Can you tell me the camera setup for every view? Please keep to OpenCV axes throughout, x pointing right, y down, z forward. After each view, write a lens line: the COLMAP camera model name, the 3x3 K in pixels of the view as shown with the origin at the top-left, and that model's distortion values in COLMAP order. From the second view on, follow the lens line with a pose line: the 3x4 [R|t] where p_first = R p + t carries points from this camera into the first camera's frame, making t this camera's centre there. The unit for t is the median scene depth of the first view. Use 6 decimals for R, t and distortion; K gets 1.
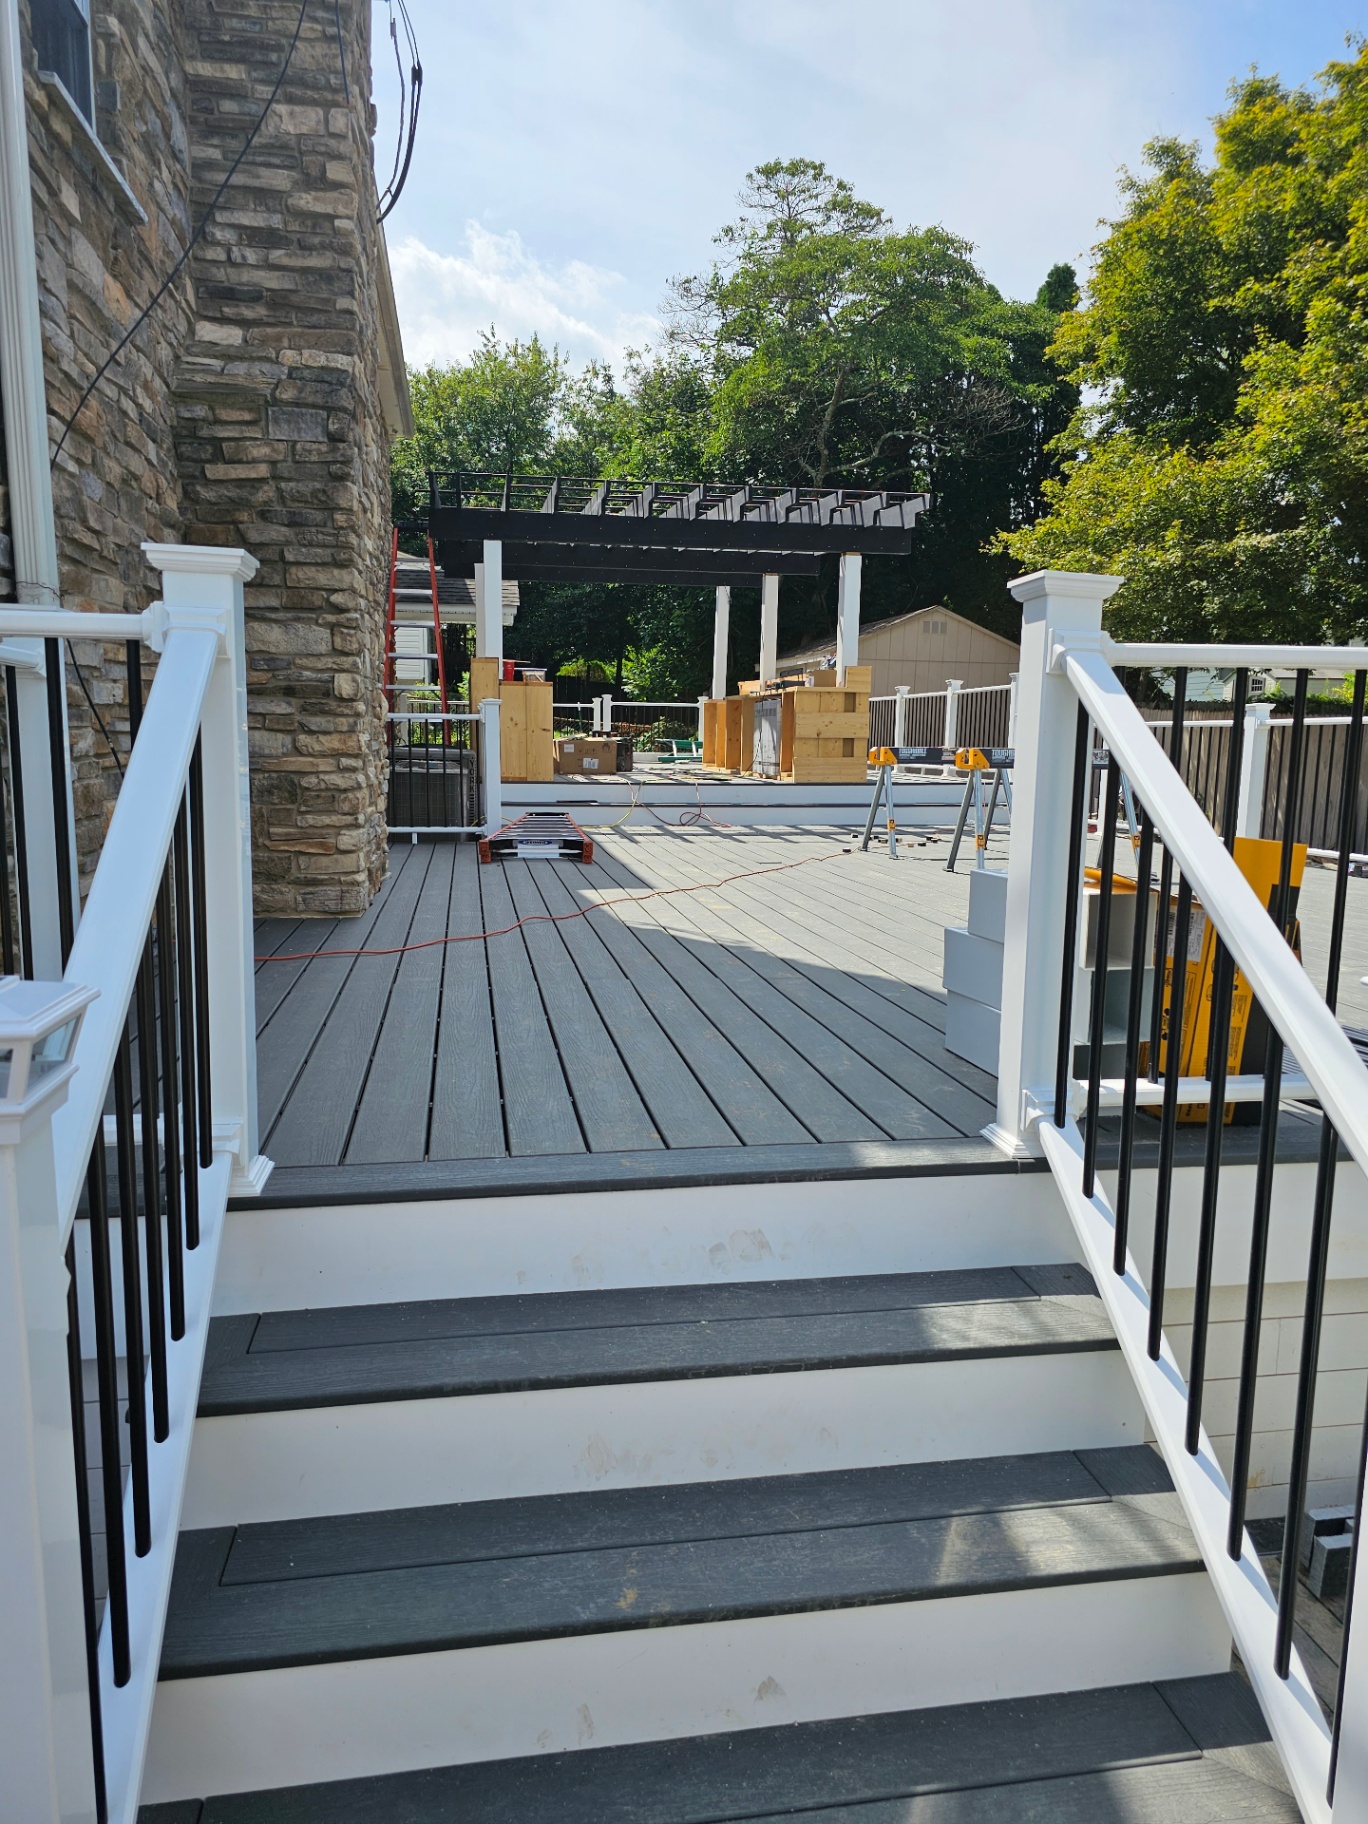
lens RADIAL K [[1228.1, 0, 679.0], [0, 1228.1, 927.3], [0, 0, 1]] dist [0.058586, -0.041472]
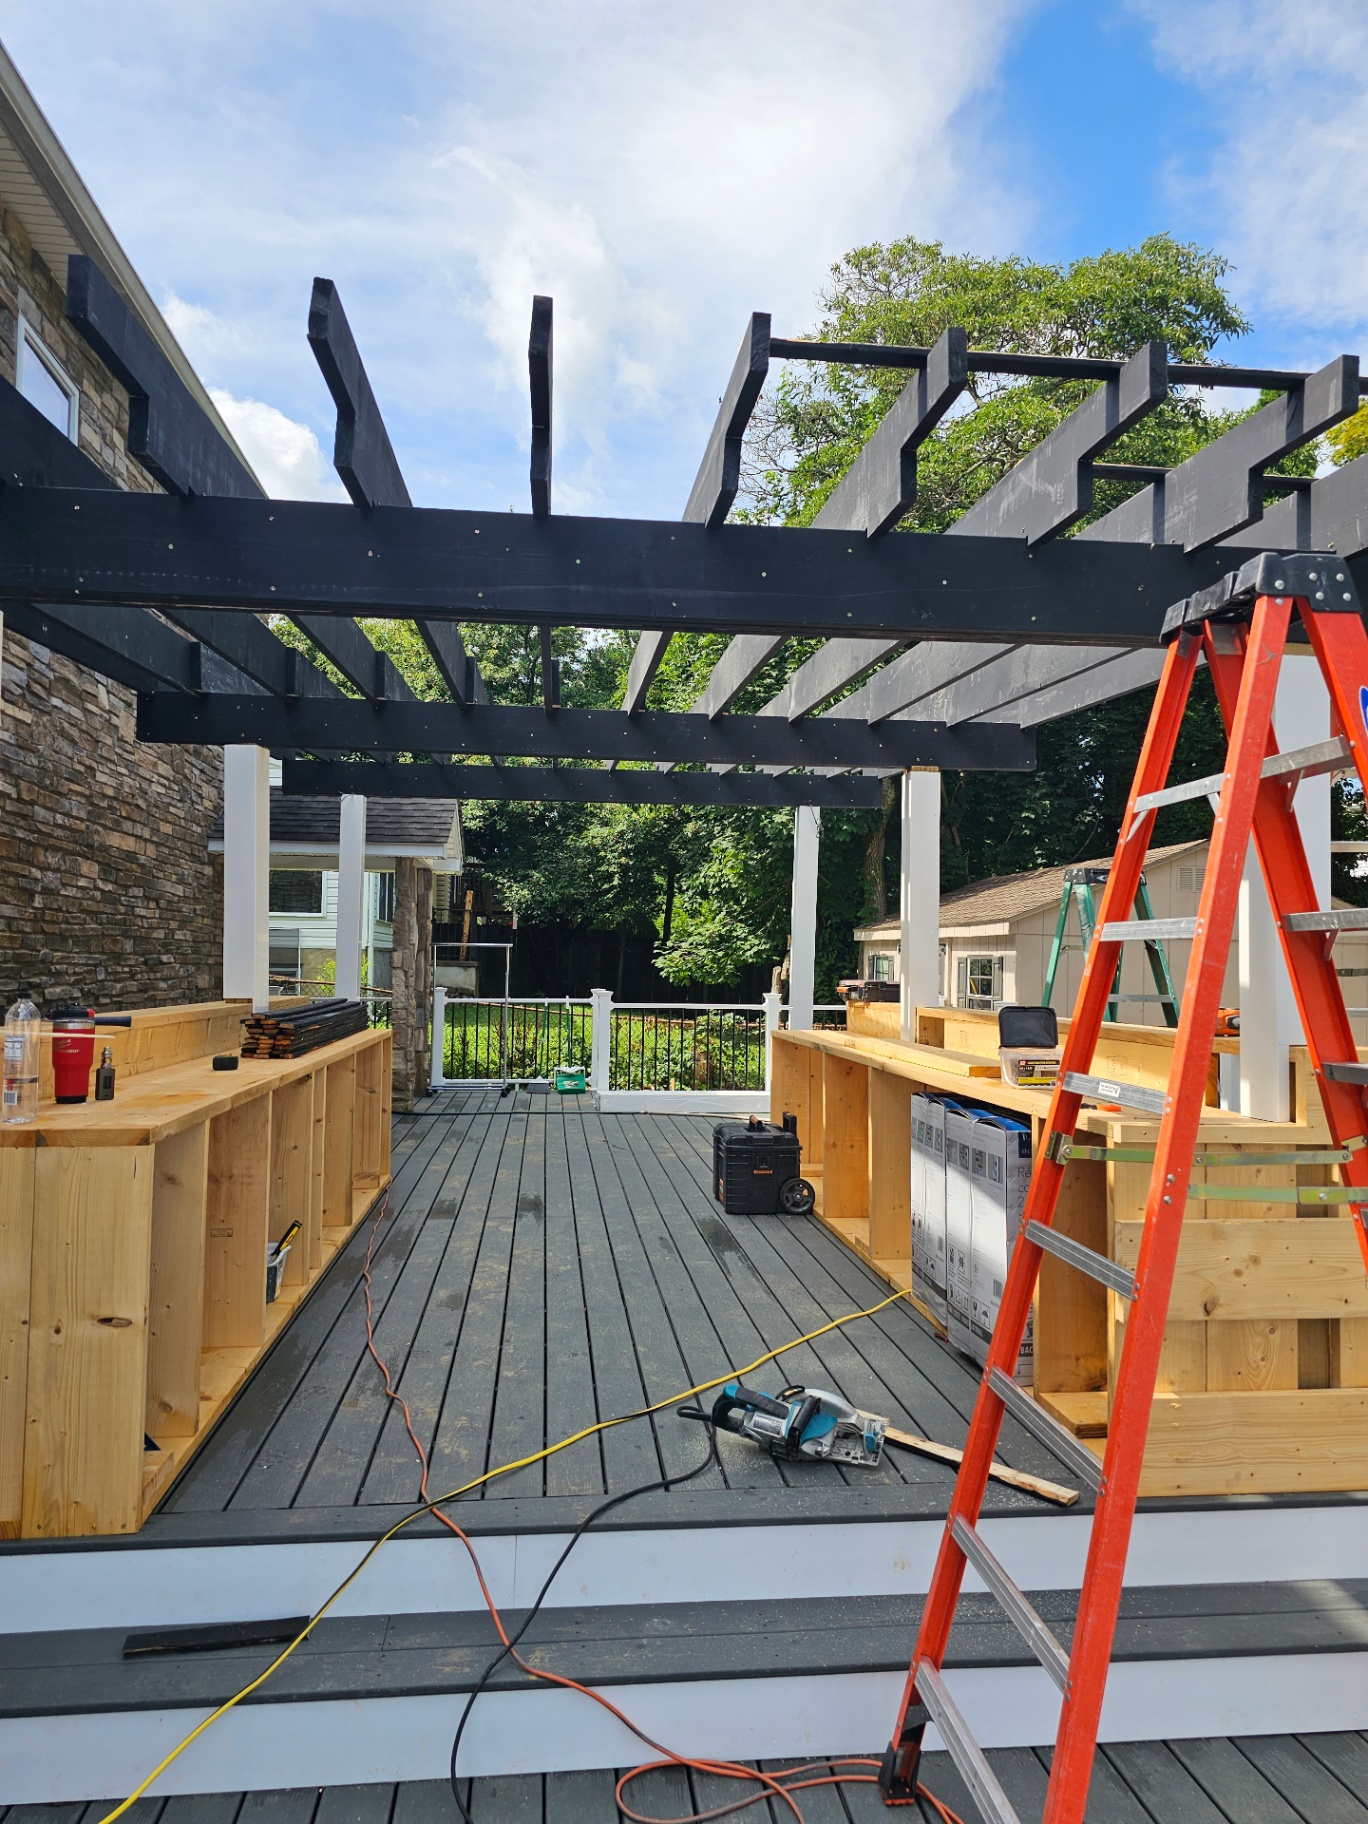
lens RADIAL K [[1228.1, 0, 679.0], [0, 1228.1, 927.3], [0, 0, 1]] dist [0.058586, -0.041472]
pose [[0.998099, -0.002897, -0.061557, 0.009741], [-0.008738, 0.982147, -0.187911, -0.097094], [0.061002, 0.188092, 0.980255, 0.379141]]
